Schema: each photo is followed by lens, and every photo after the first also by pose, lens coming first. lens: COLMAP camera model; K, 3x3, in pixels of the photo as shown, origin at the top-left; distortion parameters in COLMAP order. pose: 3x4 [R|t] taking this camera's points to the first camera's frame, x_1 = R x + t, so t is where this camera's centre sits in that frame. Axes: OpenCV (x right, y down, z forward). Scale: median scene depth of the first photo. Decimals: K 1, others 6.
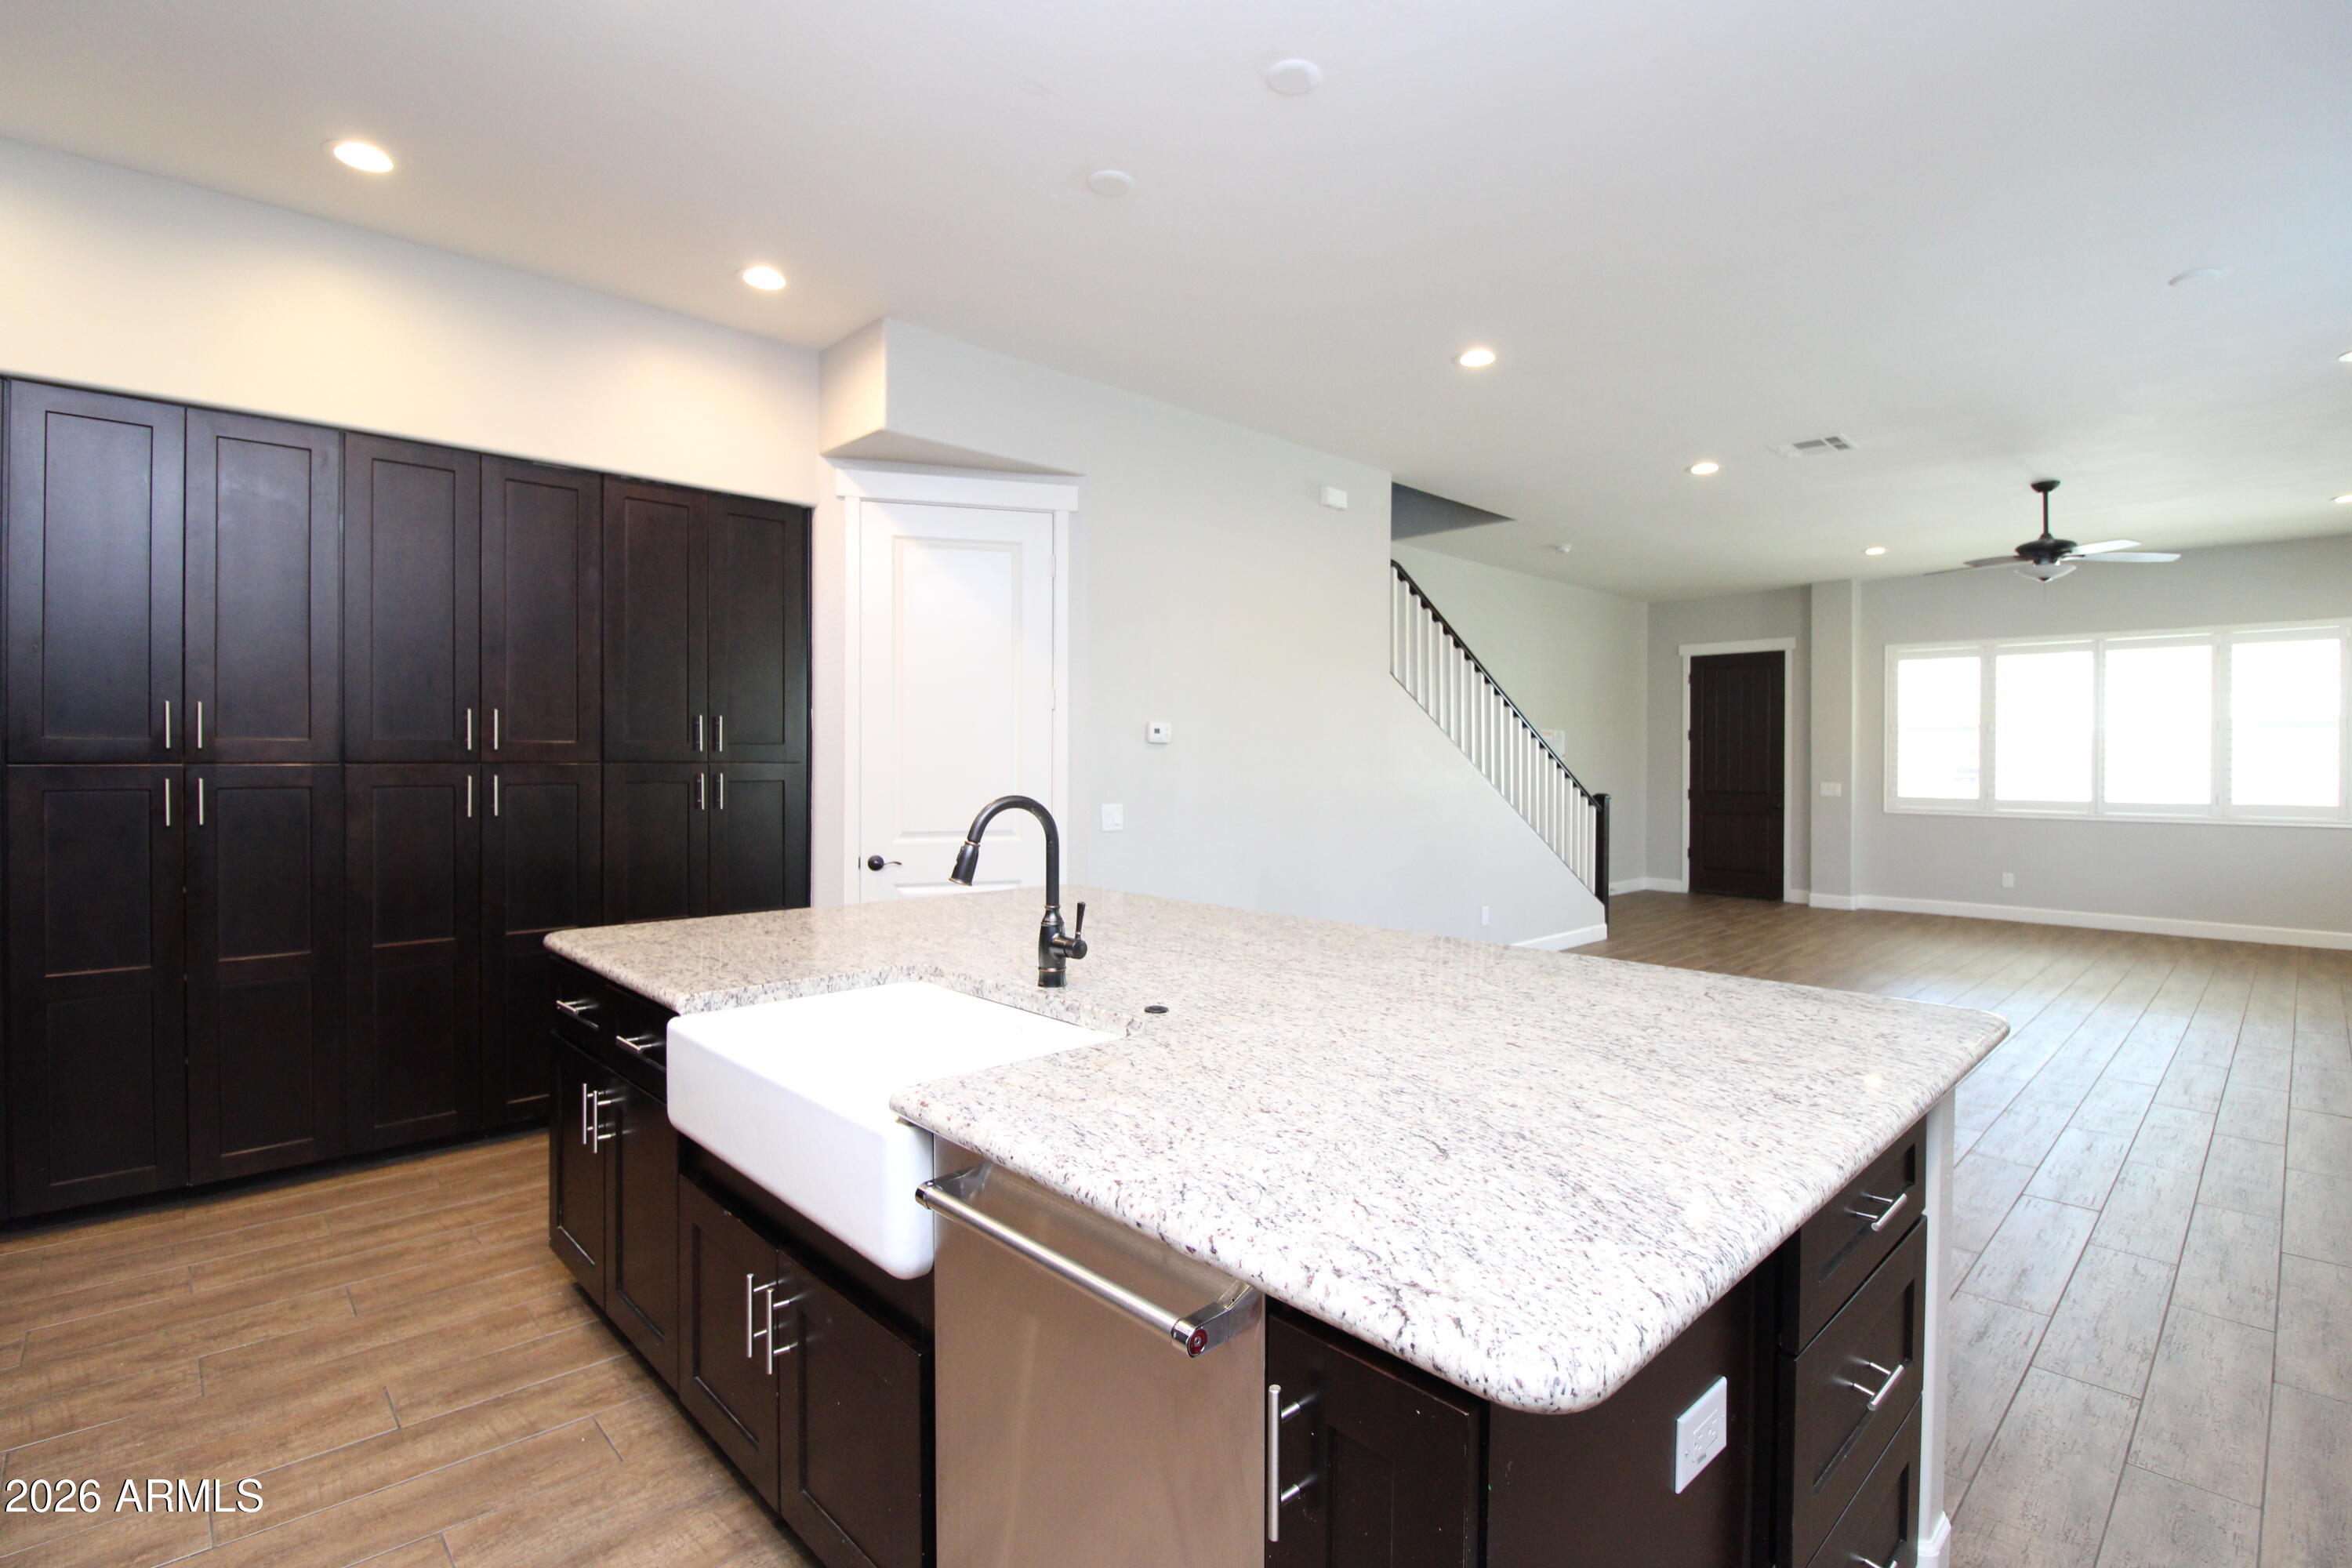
lens RADIAL K [[1110.2, 0, 1185.4], [0, 1110.2, 770.3], [0, 0, 1]] dist [-0.020449, -0.000106]
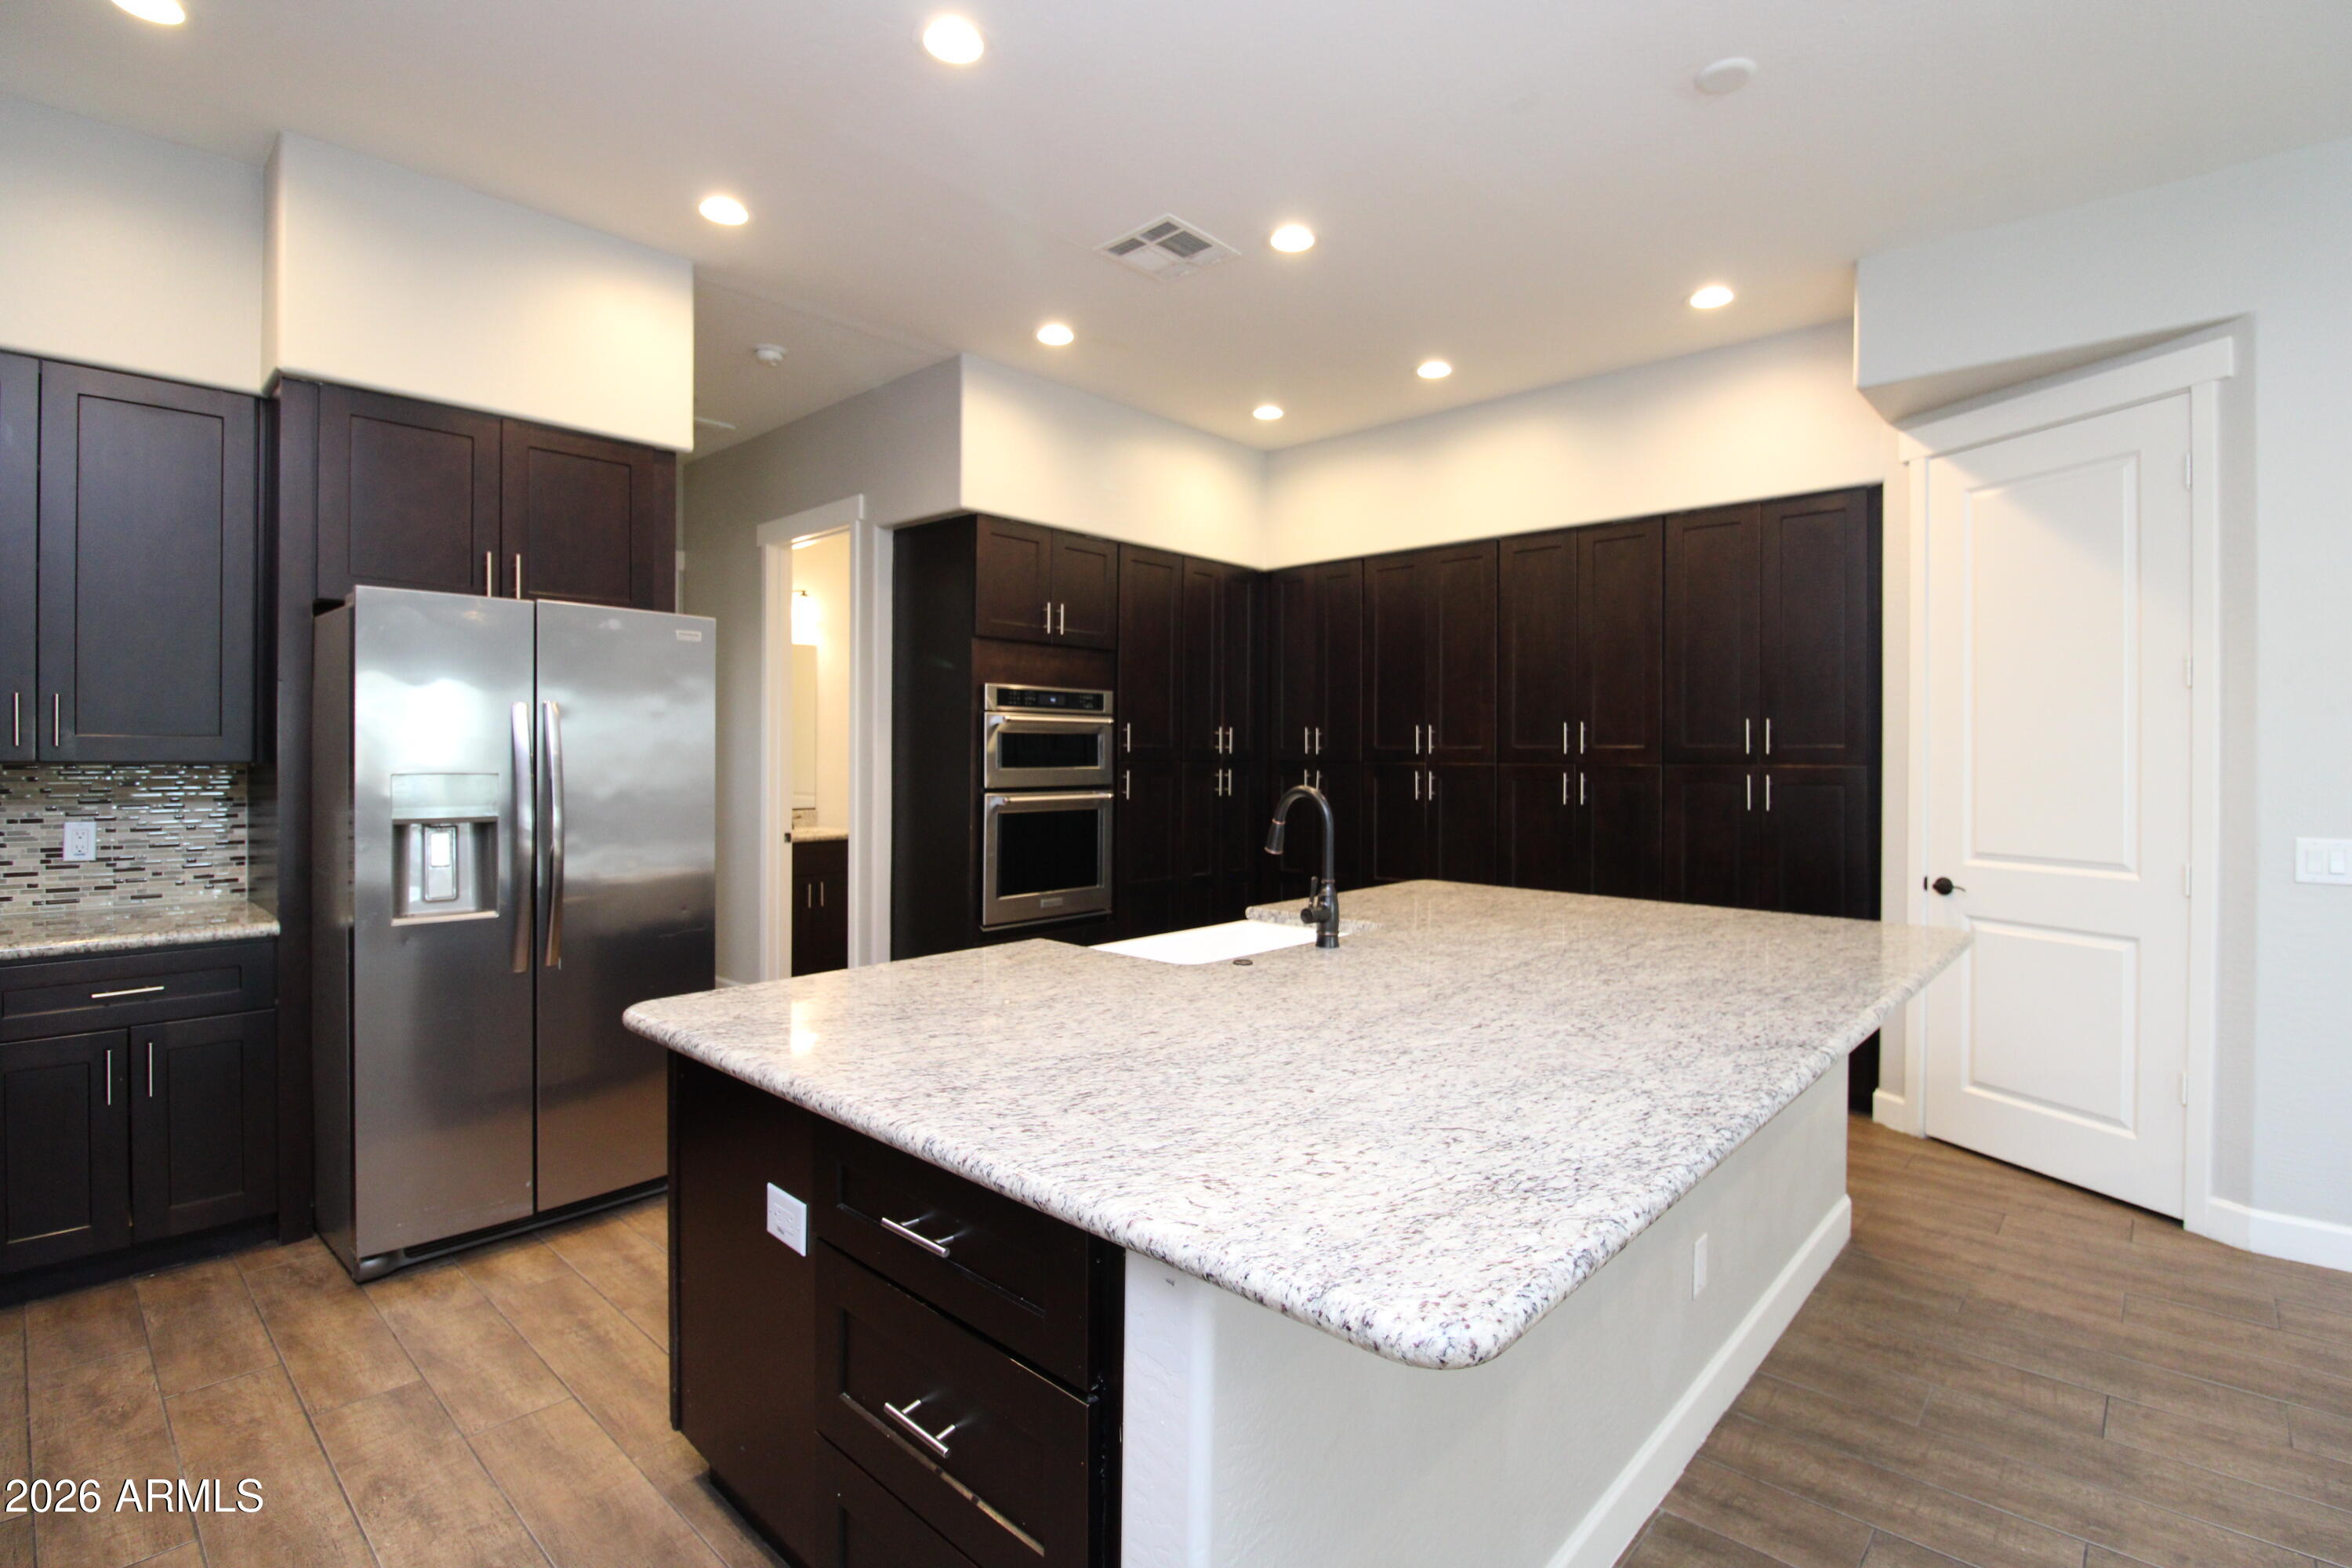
lens RADIAL K [[1086.1, 0, 1178.2], [0, 1086.1, 760.8], [0, 0, 1]] dist [-0.000651, -0.000087]
pose [[0.049207, -0.000470, -0.998789, 0.625380], [-0.012744, 0.999918, -0.001098, -0.003225], [0.998707, 0.012782, 0.049197, 0.463207]]
